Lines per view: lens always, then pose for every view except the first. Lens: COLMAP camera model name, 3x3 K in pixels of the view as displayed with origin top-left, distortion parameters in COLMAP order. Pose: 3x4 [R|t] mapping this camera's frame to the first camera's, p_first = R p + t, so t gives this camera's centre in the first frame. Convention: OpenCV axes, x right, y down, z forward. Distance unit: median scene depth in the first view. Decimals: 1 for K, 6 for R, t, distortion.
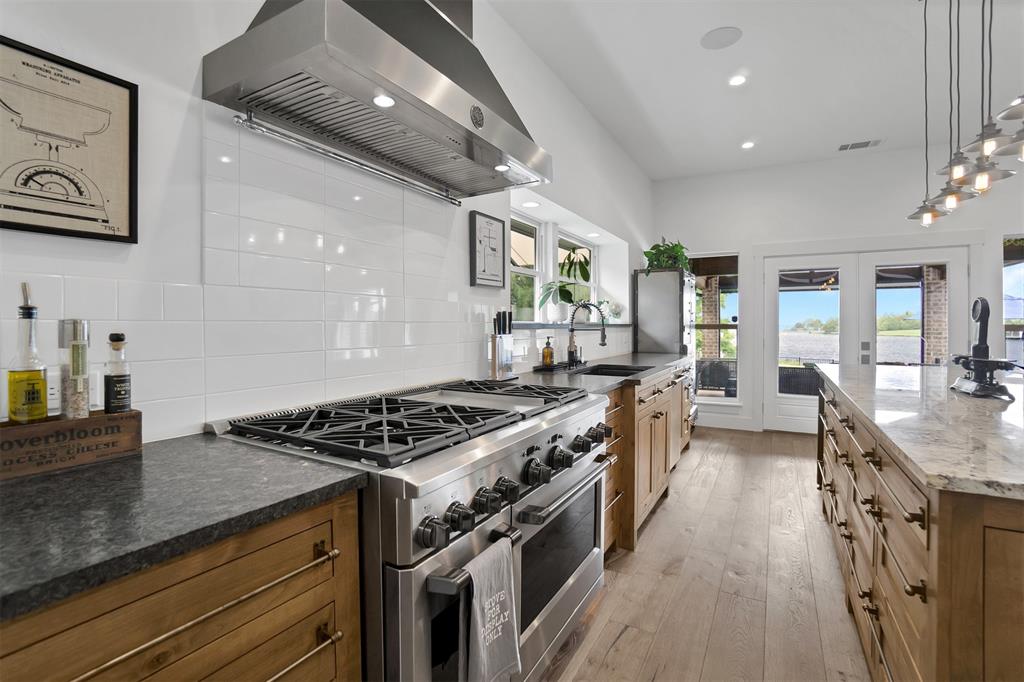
lens RADIAL K [[463.8, 0, 514.6], [0, 463.8, 337.7], [0, 0, 1]] dist [-0.062600, 0.016937]
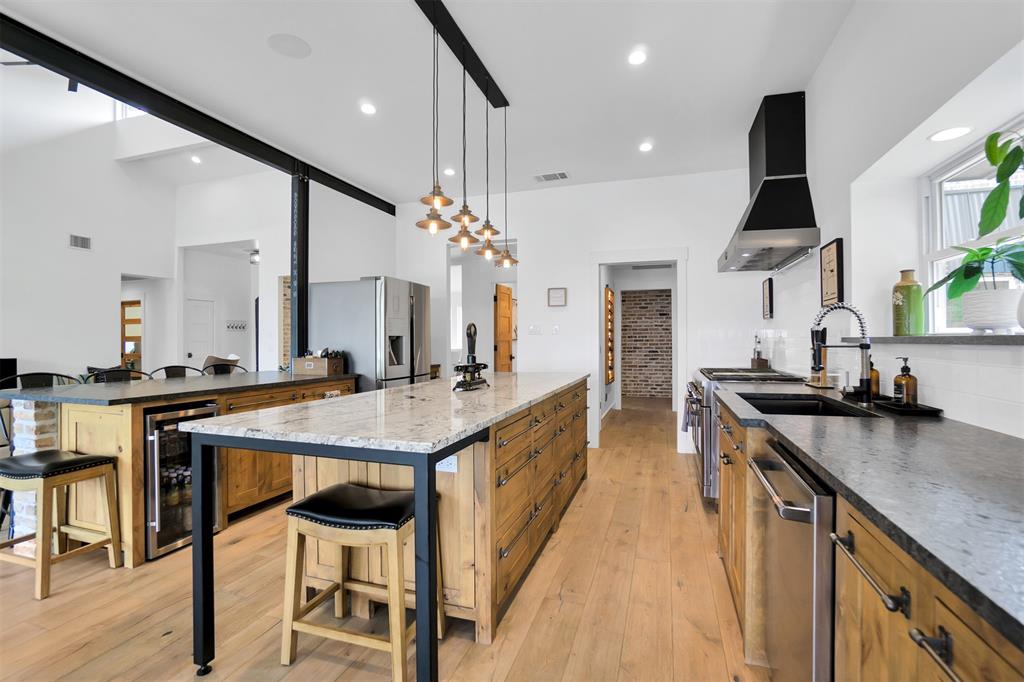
lens RADIAL K [[463.8, 0, 514.6], [0, 463.8, 337.7], [0, 0, 1]] dist [-0.062600, 0.016937]
pose [[-0.979720, -0.000995, -0.200370, 1.228149], [-0.004369, 0.999856, 0.016398, -0.064117], [0.200325, 0.016941, -0.979583, 2.528669]]
